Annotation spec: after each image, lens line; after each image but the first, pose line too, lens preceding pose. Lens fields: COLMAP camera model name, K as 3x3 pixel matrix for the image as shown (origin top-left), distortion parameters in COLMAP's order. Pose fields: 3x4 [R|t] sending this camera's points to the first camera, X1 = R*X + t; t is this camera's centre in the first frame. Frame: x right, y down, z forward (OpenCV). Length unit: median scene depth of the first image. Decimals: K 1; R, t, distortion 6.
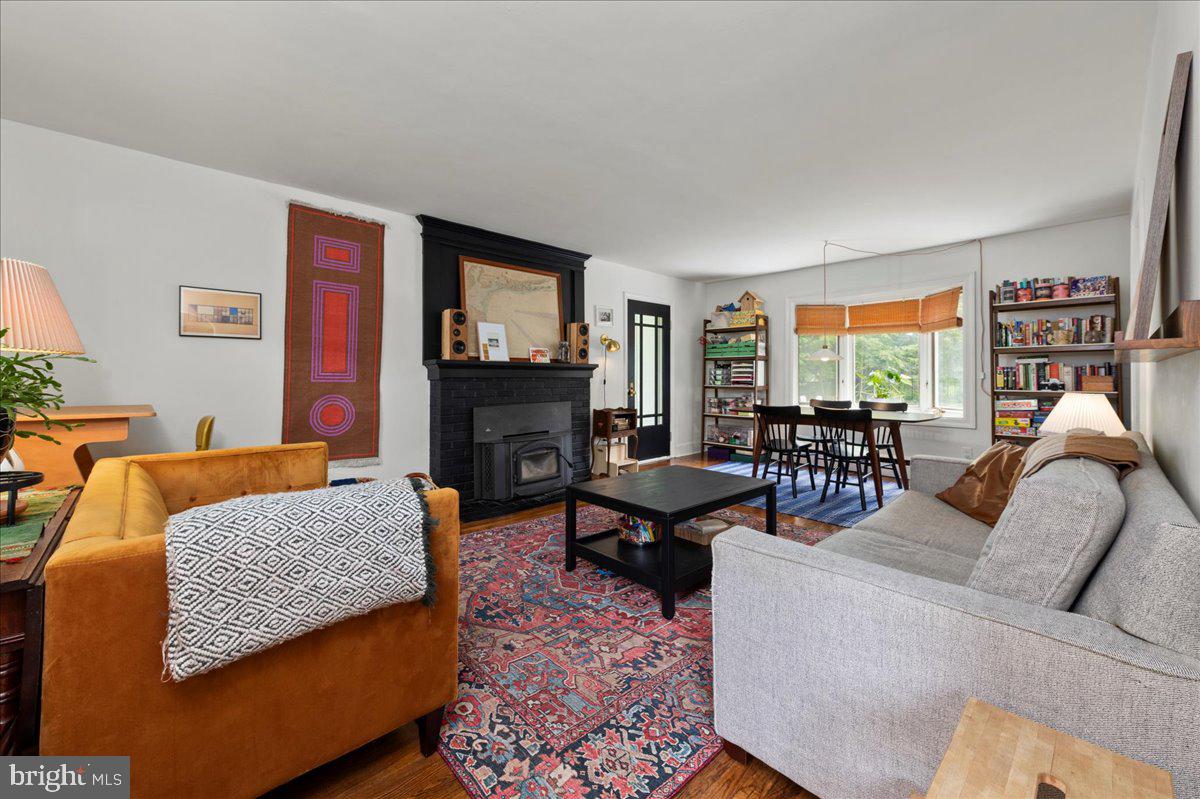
lens RADIAL K [[473.2, 0, 600.8], [0, 473.2, 374.2], [0, 0, 1]] dist [0.000672, 0.000373]
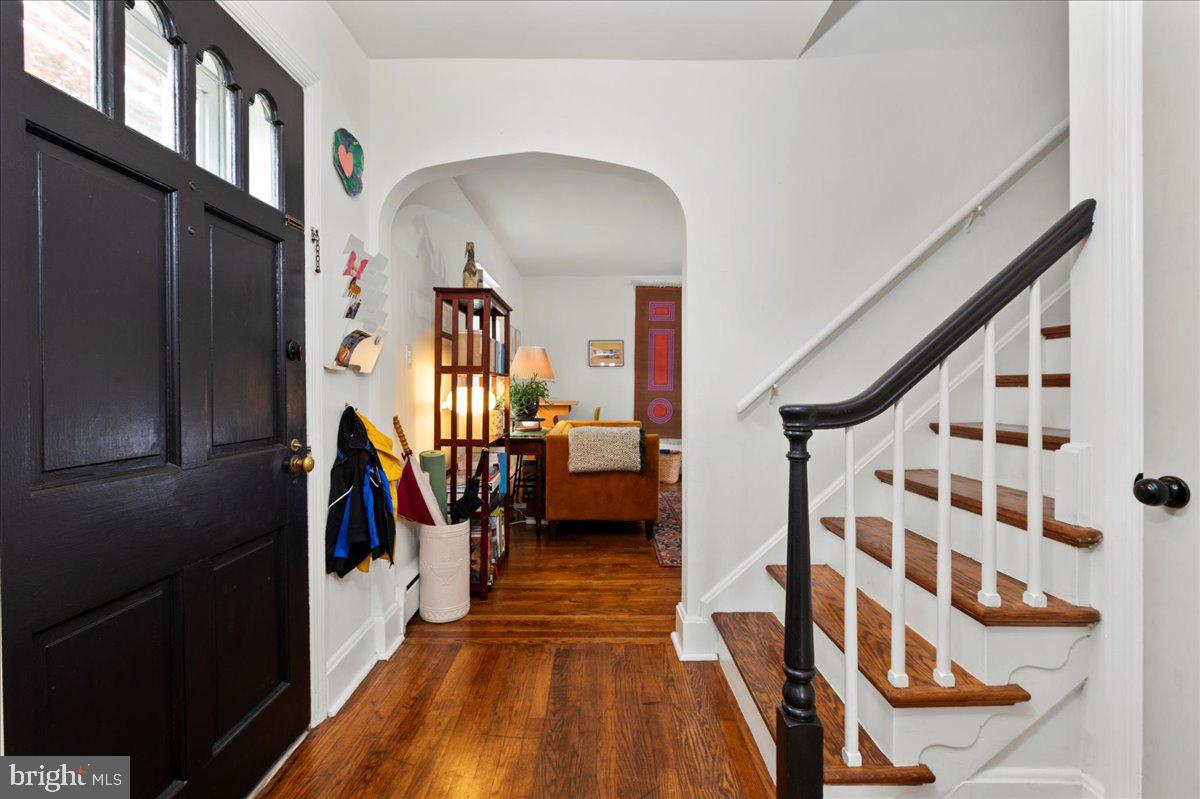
lens RADIAL K [[524.2, 0, 600.9], [0, 524.2, 390.9], [0, 0, 1]] dist [-0.001743, -0.000072]
pose [[0.730798, 0.001749, -0.682591, 0.421040], [0.007171, 0.999922, 0.010239, -0.002148], [0.682556, -0.012377, 0.730728, -0.368695]]
